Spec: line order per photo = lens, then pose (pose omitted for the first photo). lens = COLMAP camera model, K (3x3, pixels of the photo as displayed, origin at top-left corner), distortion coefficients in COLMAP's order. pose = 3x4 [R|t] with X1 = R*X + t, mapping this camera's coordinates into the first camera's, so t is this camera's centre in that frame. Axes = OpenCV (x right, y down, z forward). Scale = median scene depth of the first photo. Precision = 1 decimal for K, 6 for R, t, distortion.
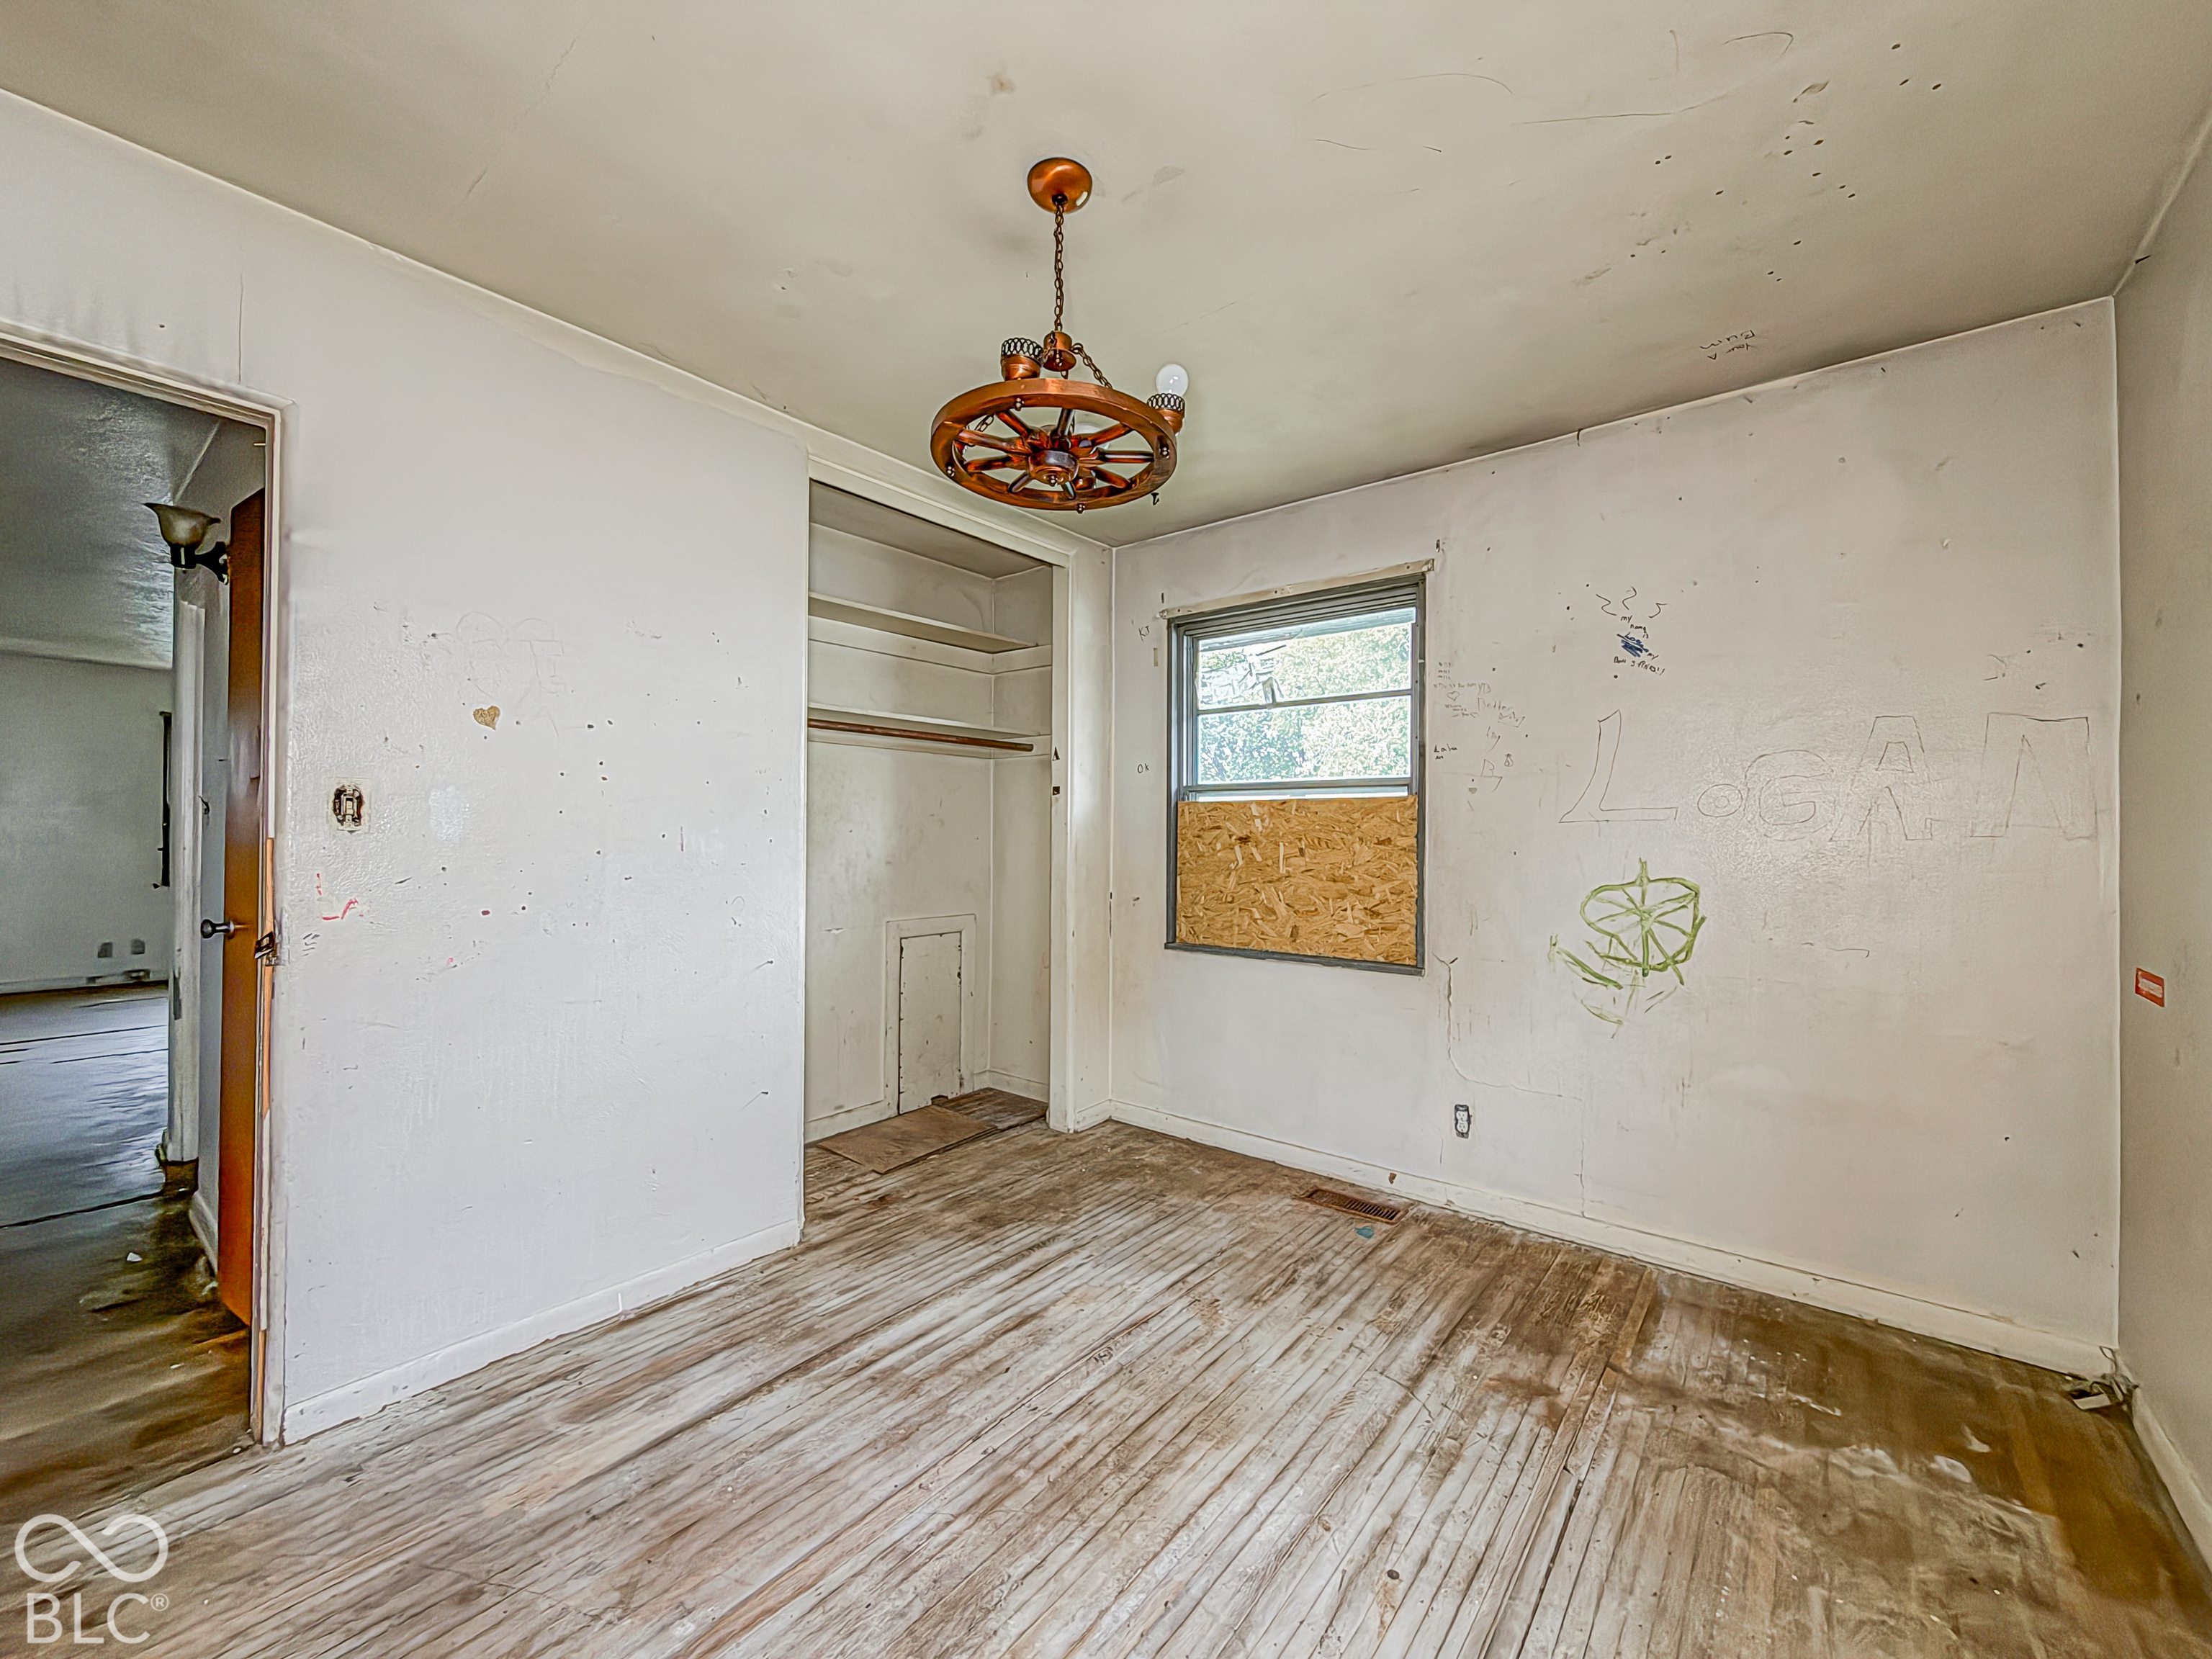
lens RADIAL K [[881.8, 0, 1101.6], [0, 881.8, 825.7], [0, 0, 1]] dist [-0.001068, 0.000616]
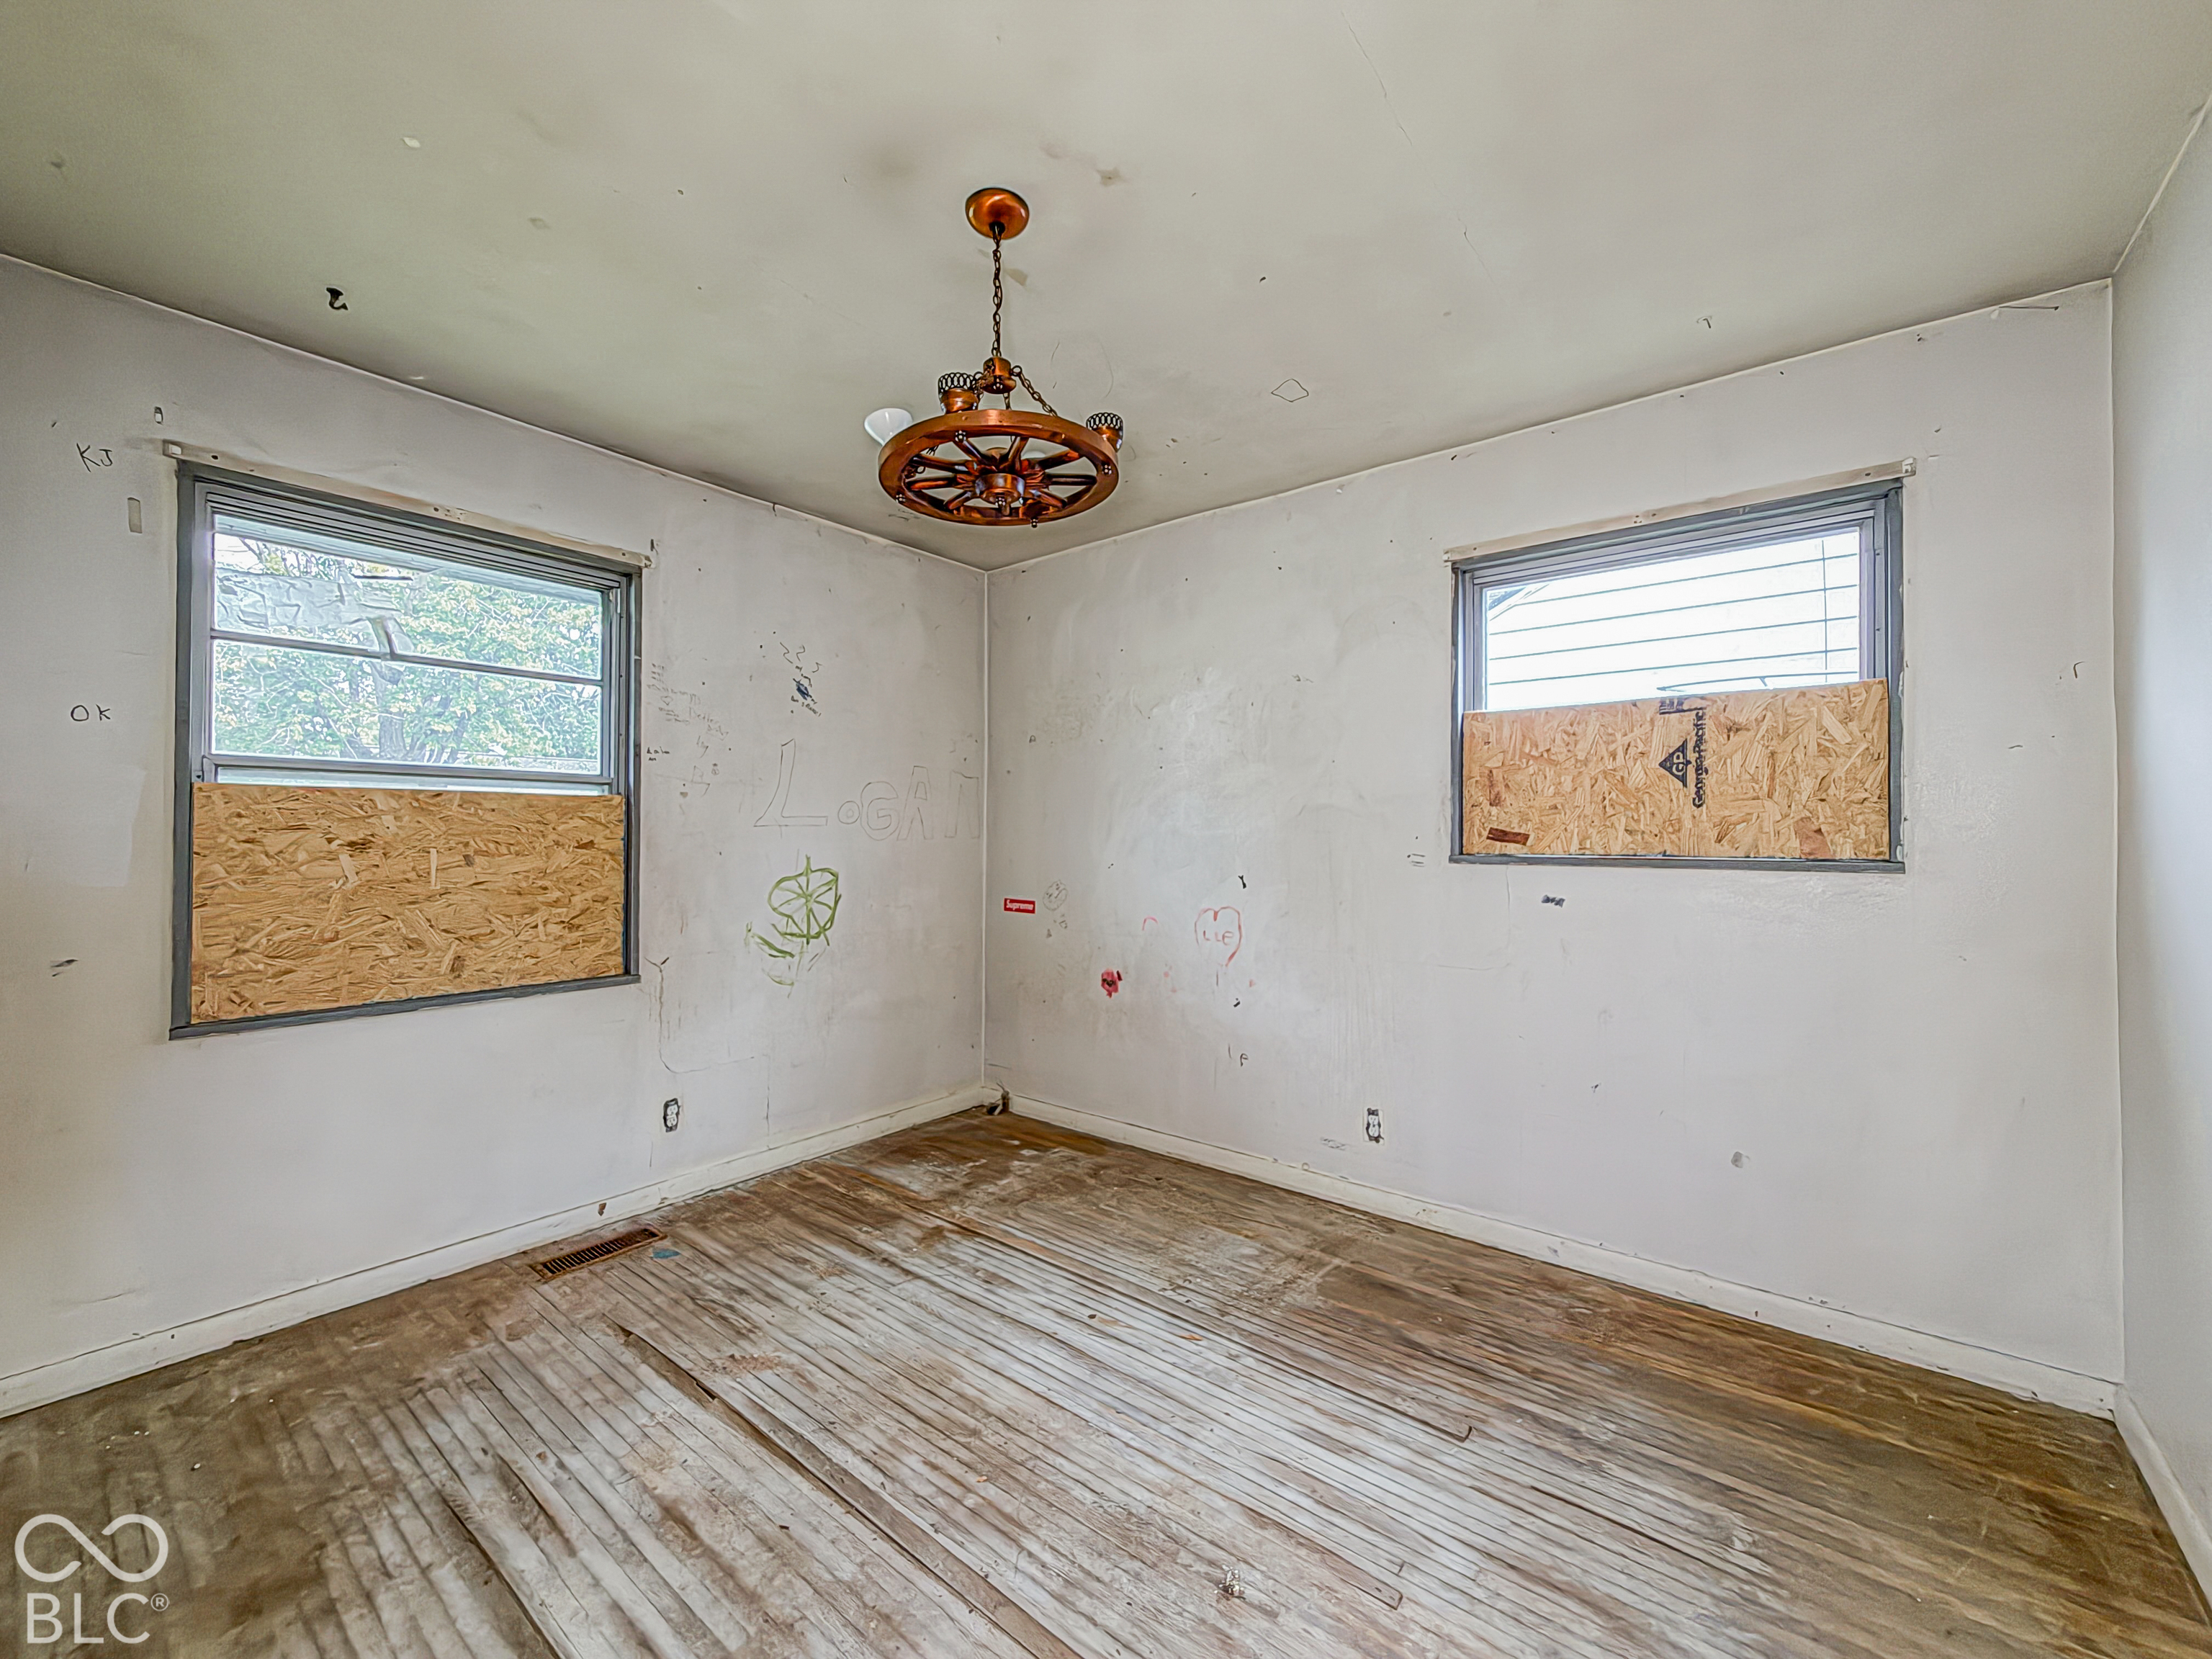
lens RADIAL K [[881.8, 0, 1102.4], [0, 881.8, 826.0], [0, 0, 1]] dist [-0.001068, 0.000616]
pose [[-0.005510, 0.003463, 0.999979, -0.706453], [-0.015985, 0.999866, -0.003551, -0.007867], [-0.999857, -0.016004, -0.005453, 0.575003]]
